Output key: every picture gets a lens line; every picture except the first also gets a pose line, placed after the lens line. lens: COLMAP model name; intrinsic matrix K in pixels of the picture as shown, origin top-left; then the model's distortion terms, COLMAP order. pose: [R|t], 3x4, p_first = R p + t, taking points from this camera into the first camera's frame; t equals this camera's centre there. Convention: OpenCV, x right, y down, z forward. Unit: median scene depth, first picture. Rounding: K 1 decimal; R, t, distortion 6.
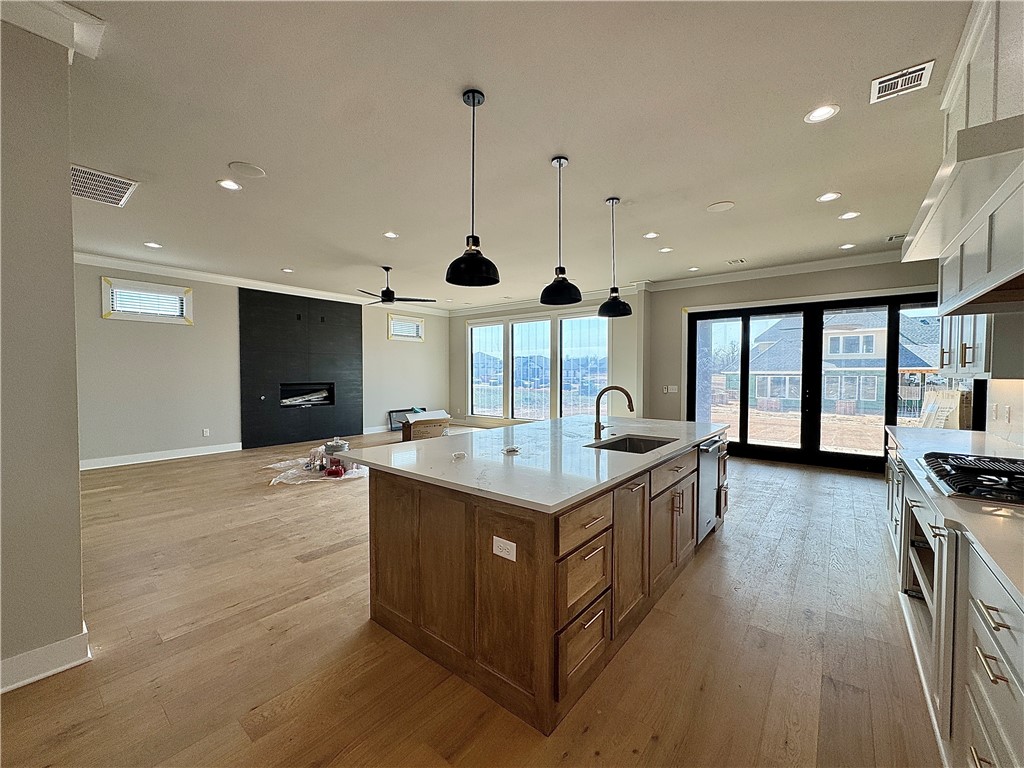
lens RADIAL K [[412.6, 0, 512.0], [0, 412.6, 384.0], [0, 0, 1]] dist [-0.000974, 0.000174]
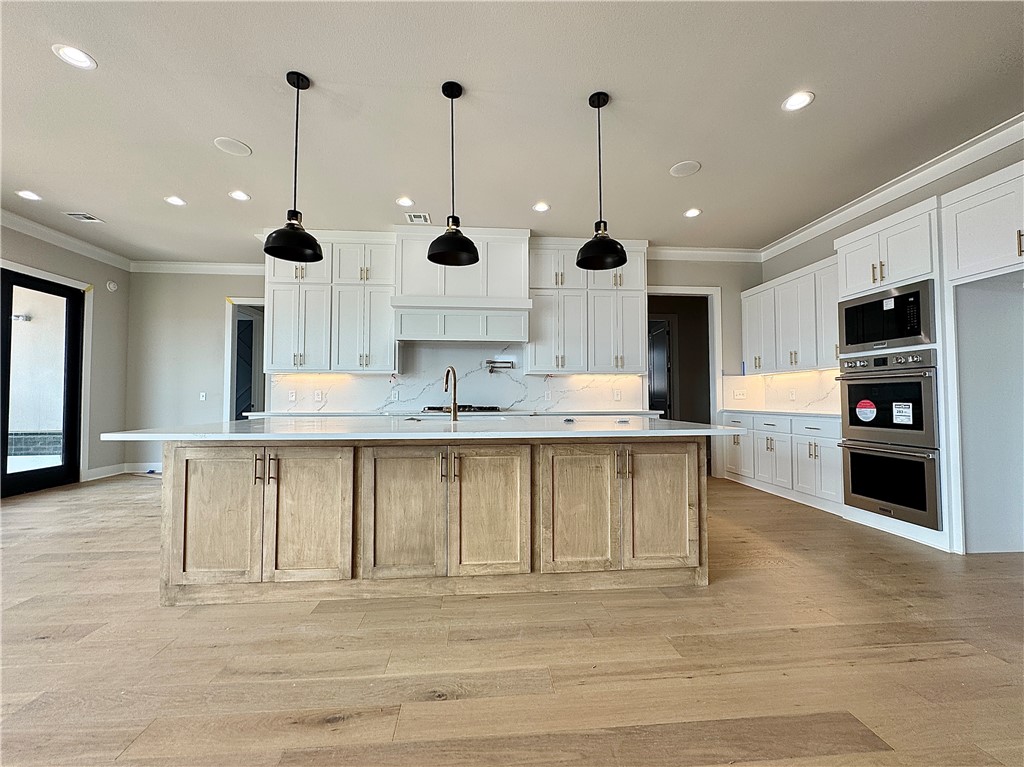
lens RADIAL K [[416.7, 0, 506.8], [0, 416.7, 385.6], [0, 0, 1]] dist [-0.002819, 0.000015]
pose [[-0.687690, 0.021893, 0.725674, -0.220024], [0.019339, 0.999743, -0.011835, 0.023967], [-0.725747, 0.005895, -0.687937, 0.598891]]
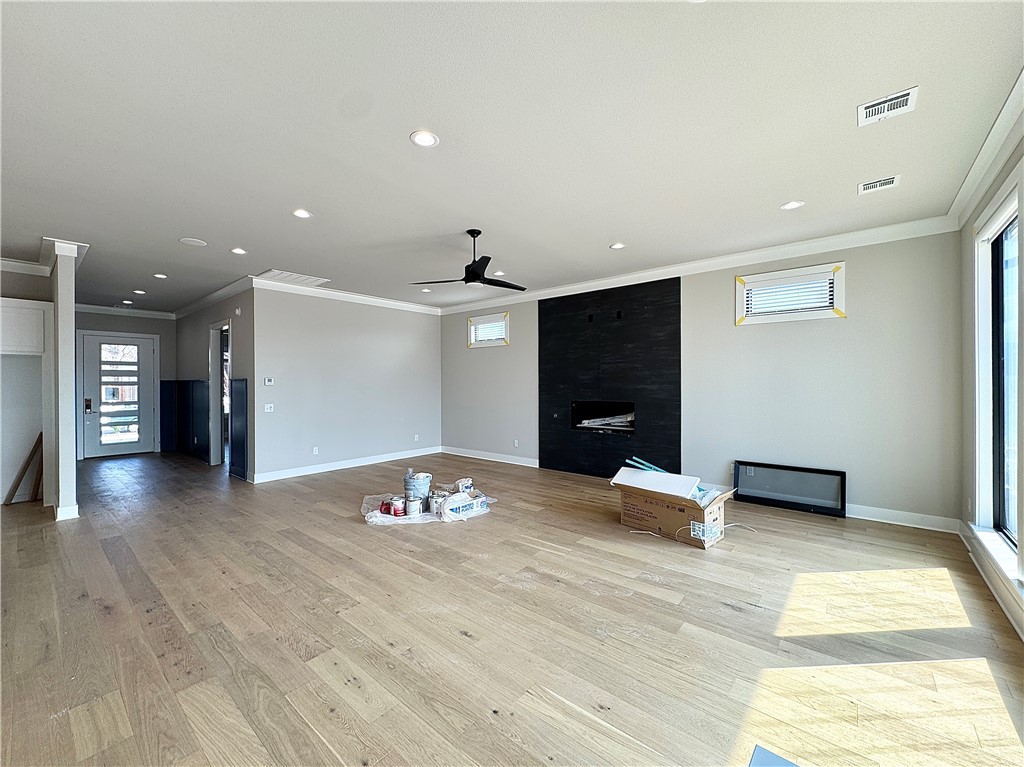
lens RADIAL K [[412.6, 0, 512.0], [0, 412.6, 383.5], [0, 0, 1]] dist [-0.000974, 0.000174]
pose [[-0.020507, -0.002602, -0.999786, 0.283241], [-0.022326, 0.999748, -0.002144, -0.030707], [0.999540, 0.022277, -0.020560, 0.865365]]
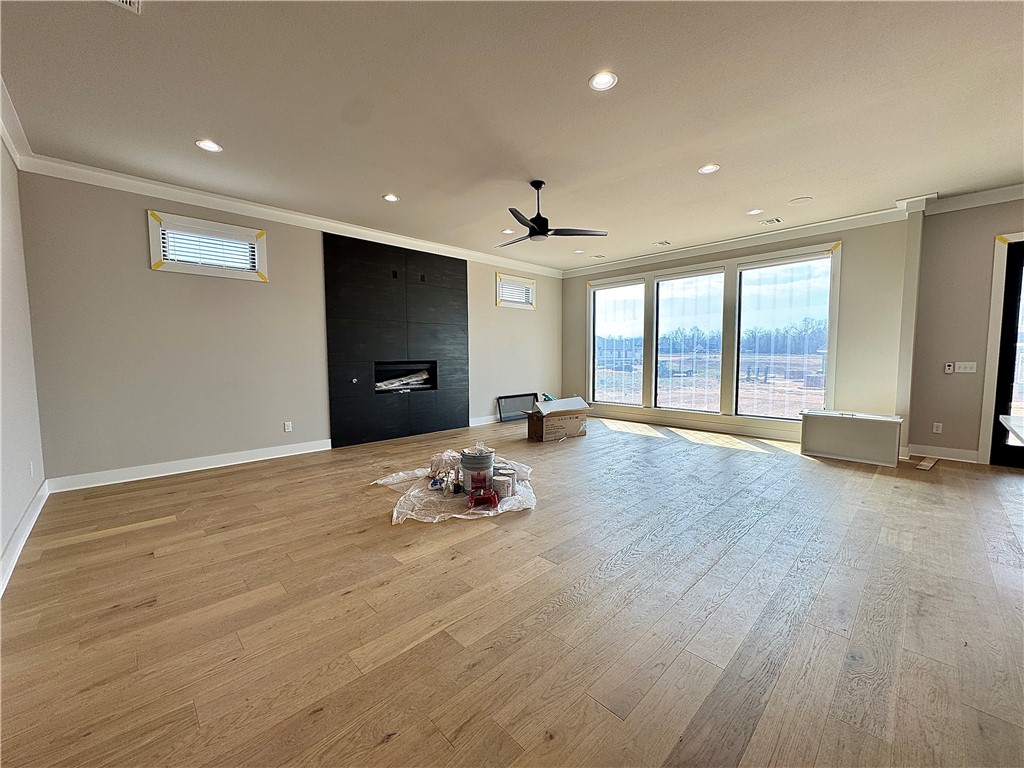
lens RADIAL K [[410.6, 0, 510.3], [0, 410.6, 384.3], [0, 0, 1]] dist [-0.001965, -0.000096]
pose [[0.992550, 0.001116, -0.121830, -0.213226], [0.004397, 0.998978, 0.044978, 0.007039], [0.121756, -0.045178, 0.991531, 0.266367]]
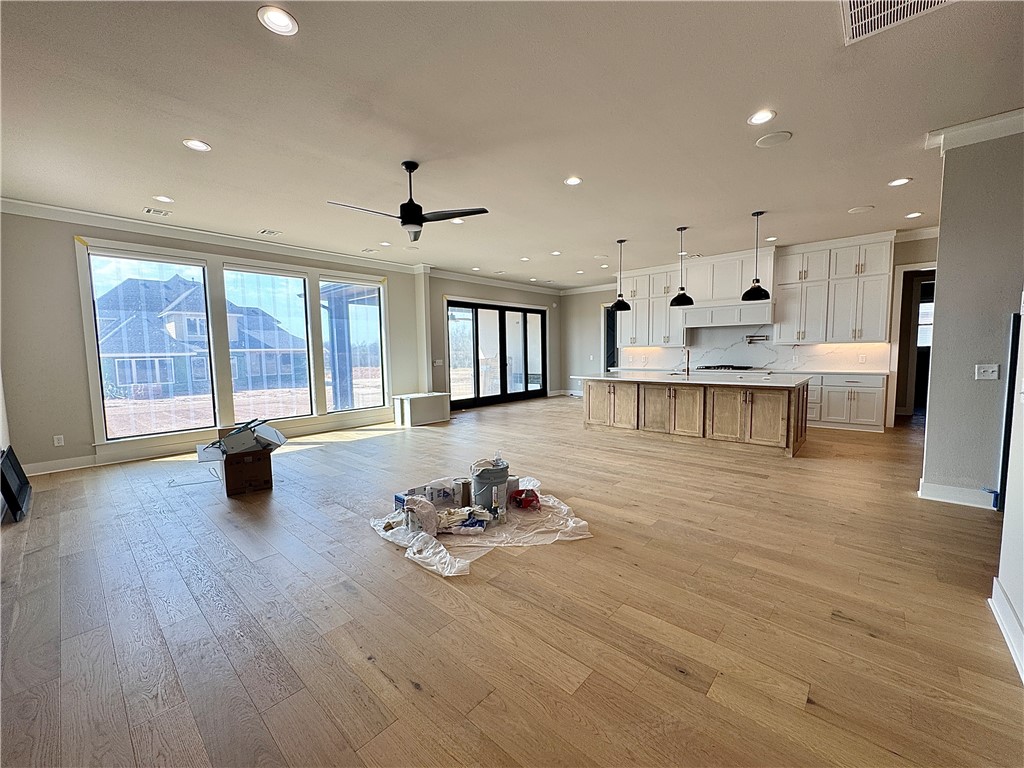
lens RADIAL K [[406.4, 0, 518.5], [0, 406.4, 385.7], [0, 0, 1]] dist [-0.001947, -0.000195]
pose [[0.046607, -0.088140, 0.995017, -0.714452], [0.042389, 0.995377, 0.086186, -0.011616], [-0.998014, 0.038160, 0.050128, 0.666785]]
